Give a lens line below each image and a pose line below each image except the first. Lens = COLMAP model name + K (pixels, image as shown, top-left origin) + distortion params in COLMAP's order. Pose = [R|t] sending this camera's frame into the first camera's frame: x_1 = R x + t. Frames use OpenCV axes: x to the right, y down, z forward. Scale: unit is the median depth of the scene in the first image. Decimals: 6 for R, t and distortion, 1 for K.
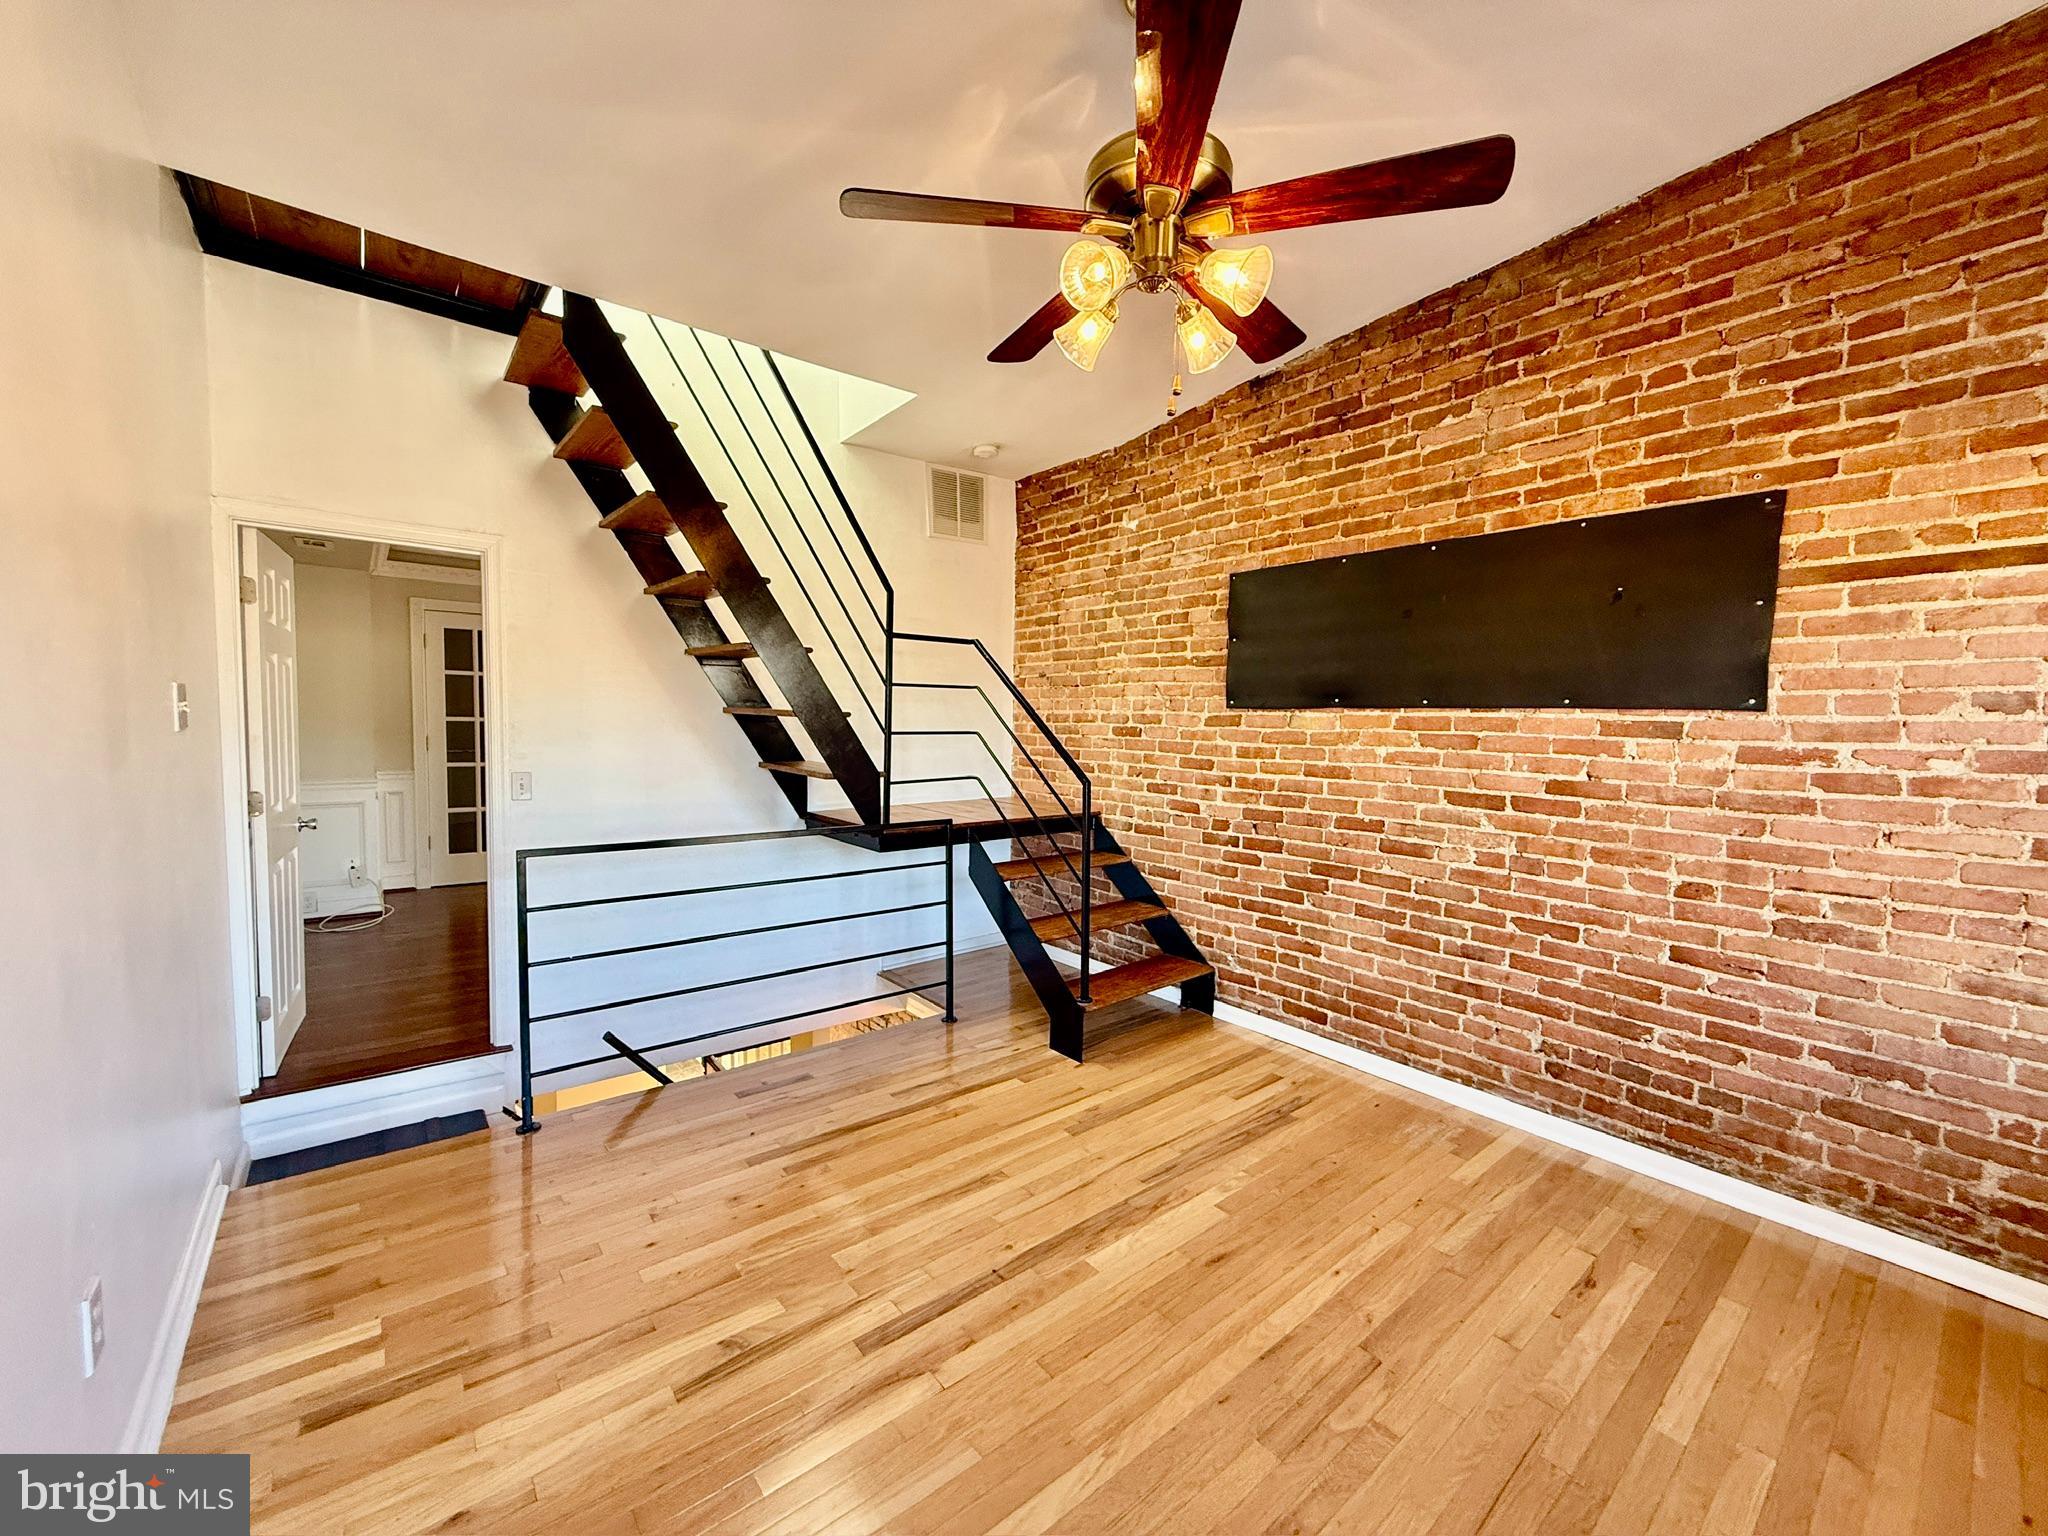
lens RADIAL K [[811.9, 0, 1020.4], [0, 811.9, 766.7], [0, 0, 1]] dist [0.001384, -0.000204]
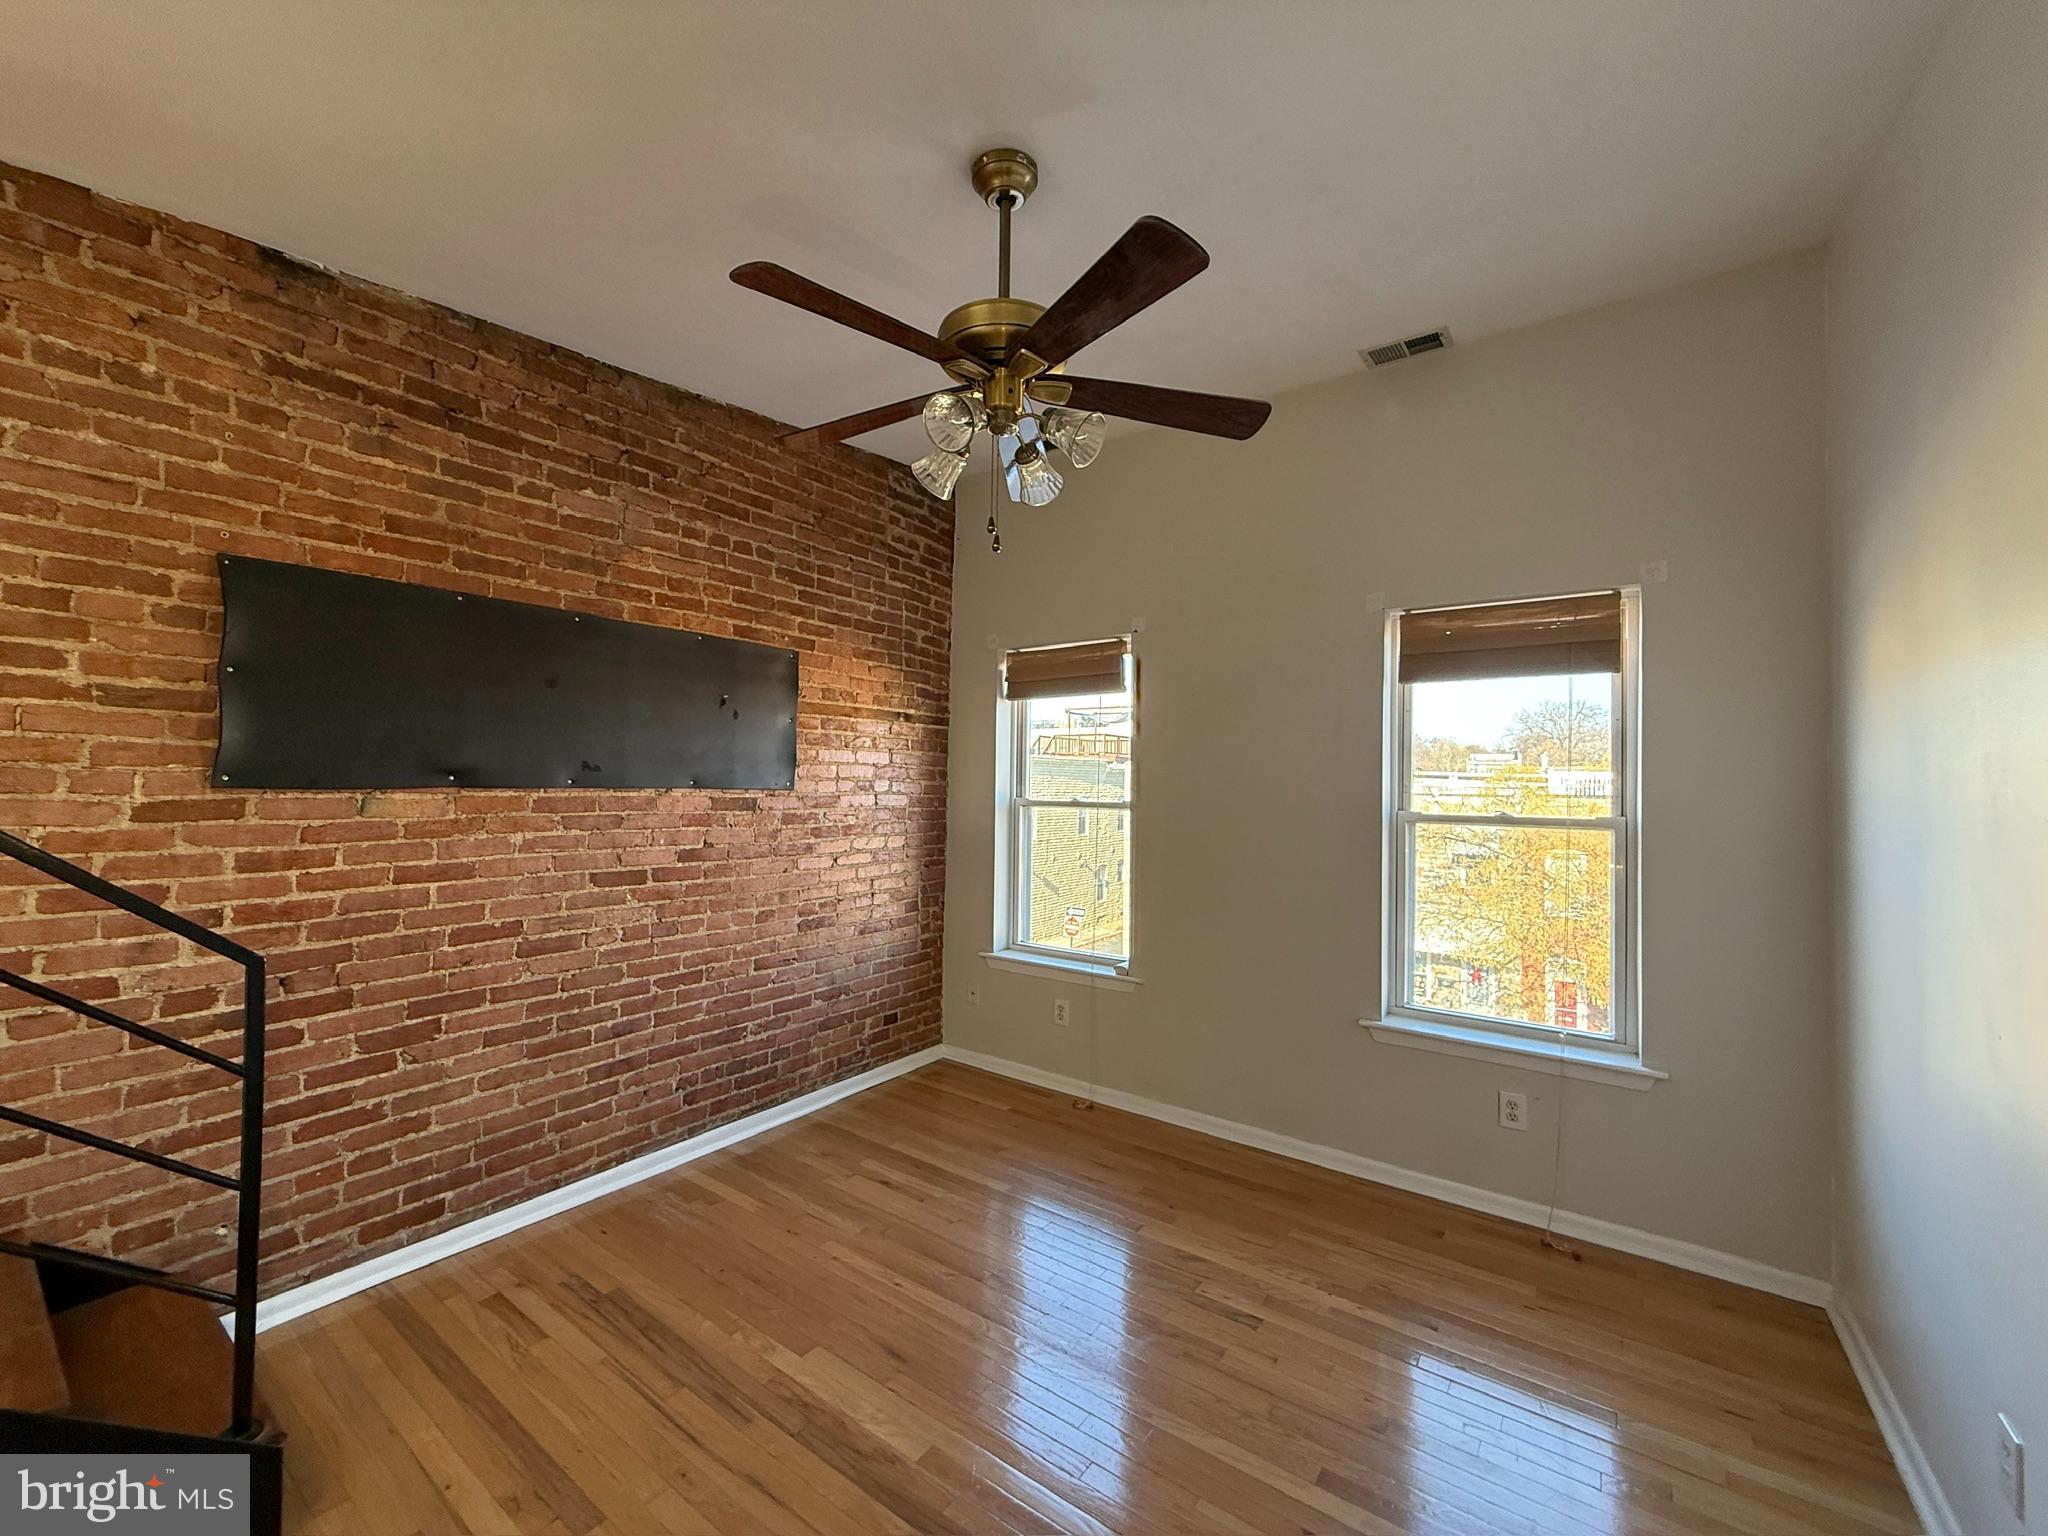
lens RADIAL K [[811.9, 0, 1020.4], [0, 811.9, 766.7], [0, 0, 1]] dist [0.001384, -0.000204]
pose [[-0.258430, -0.002426, 0.966027, -0.532980], [0.038671, 0.999169, 0.012855, -0.088945], [-0.965256, 0.040679, -0.258121, 0.747760]]
